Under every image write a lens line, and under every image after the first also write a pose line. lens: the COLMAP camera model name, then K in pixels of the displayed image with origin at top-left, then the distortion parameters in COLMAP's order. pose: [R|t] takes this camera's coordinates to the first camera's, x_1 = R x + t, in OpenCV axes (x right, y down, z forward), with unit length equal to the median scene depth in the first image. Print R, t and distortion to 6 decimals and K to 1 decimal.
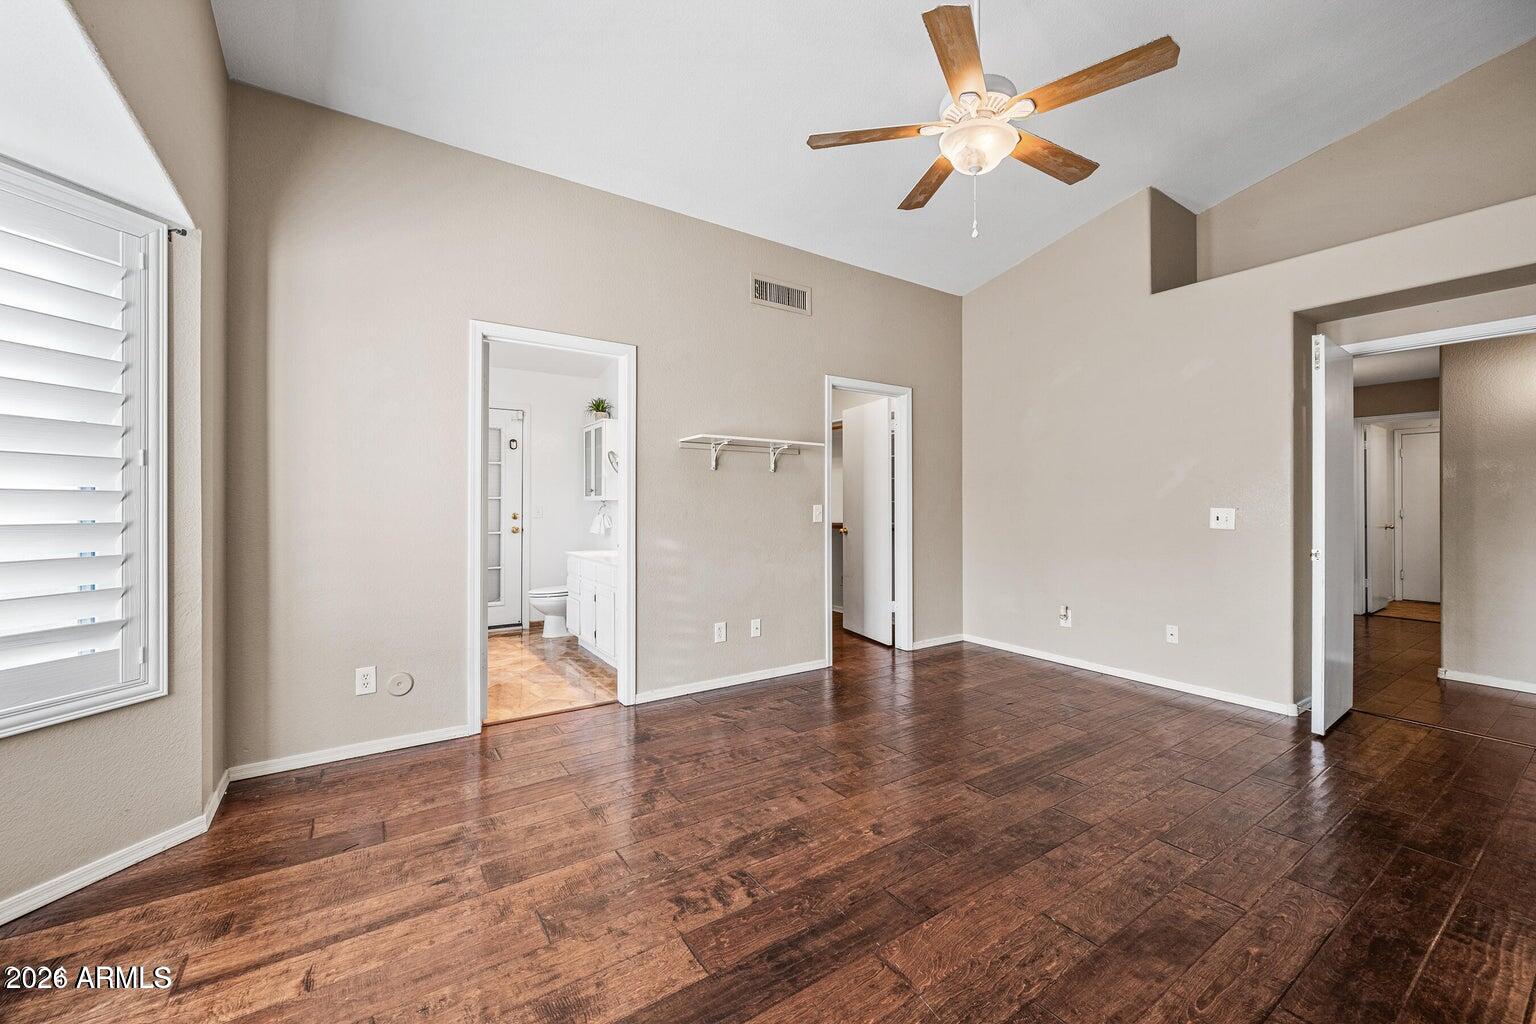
lens RADIAL K [[604.2, 0, 772.4], [0, 604.2, 500.9], [0, 0, 1]] dist [-0.001191, -0.000689]
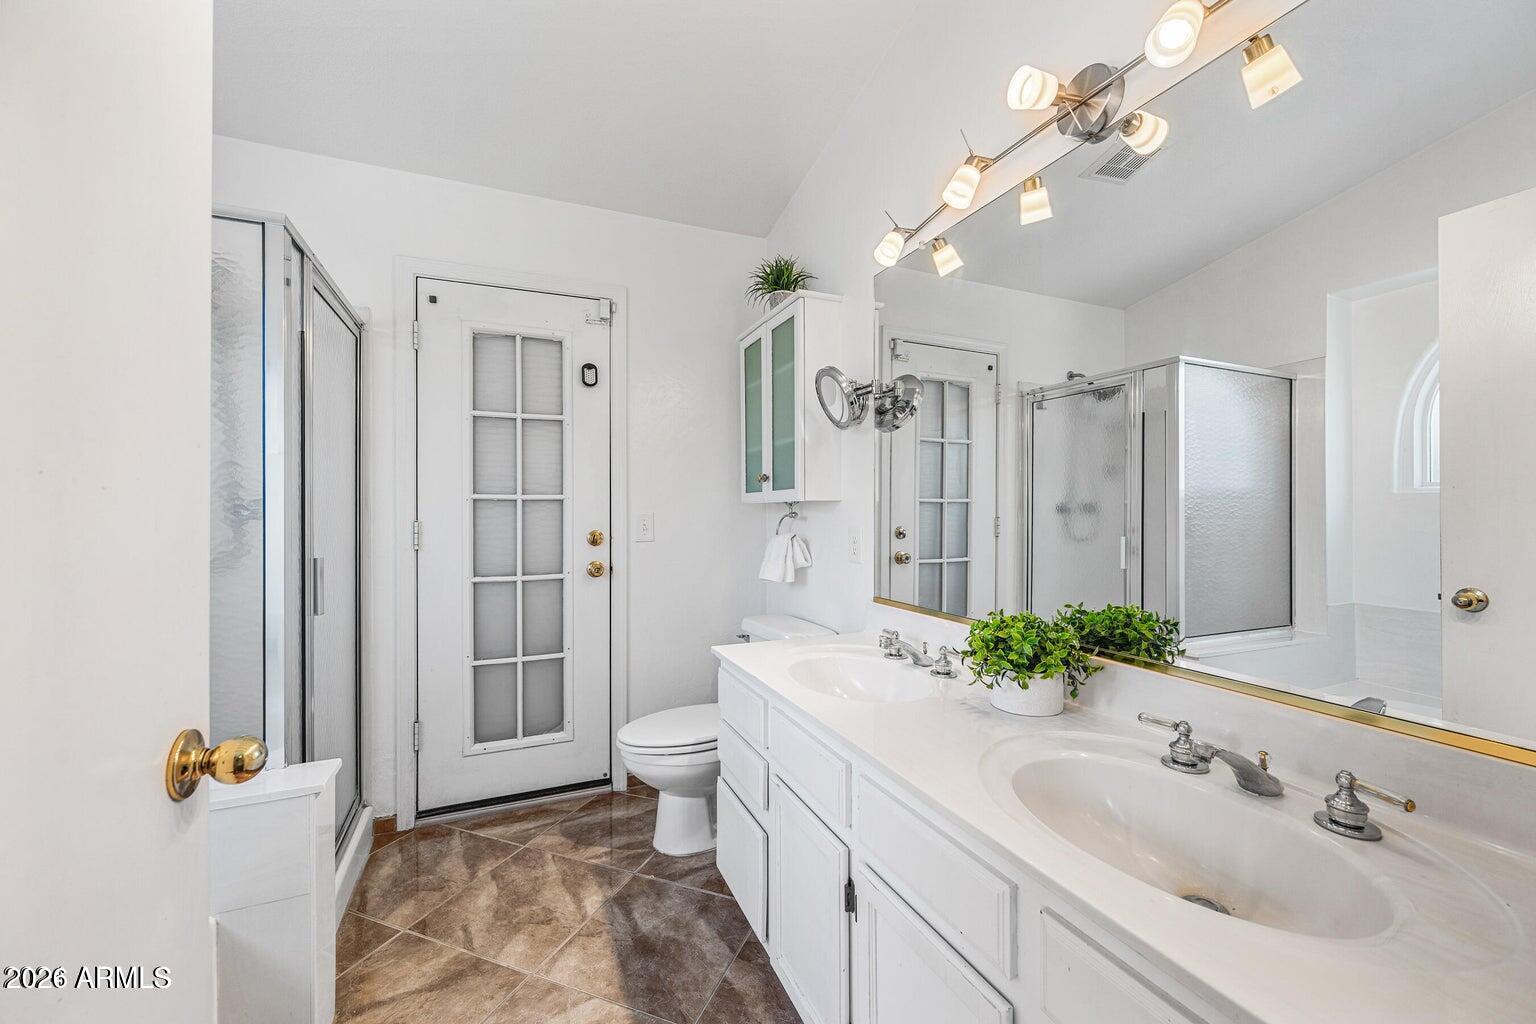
lens RADIAL K [[604.2, 0, 767.6], [0, 604.2, 514.3], [0, 0, 1]] dist [-0.001191, -0.000689]
pose [[0.984741, -0.002288, -0.174011, -0.223871], [0.003119, 0.999985, 0.004503, 0.006067], [0.173999, -0.004977, 0.984733, 0.585672]]
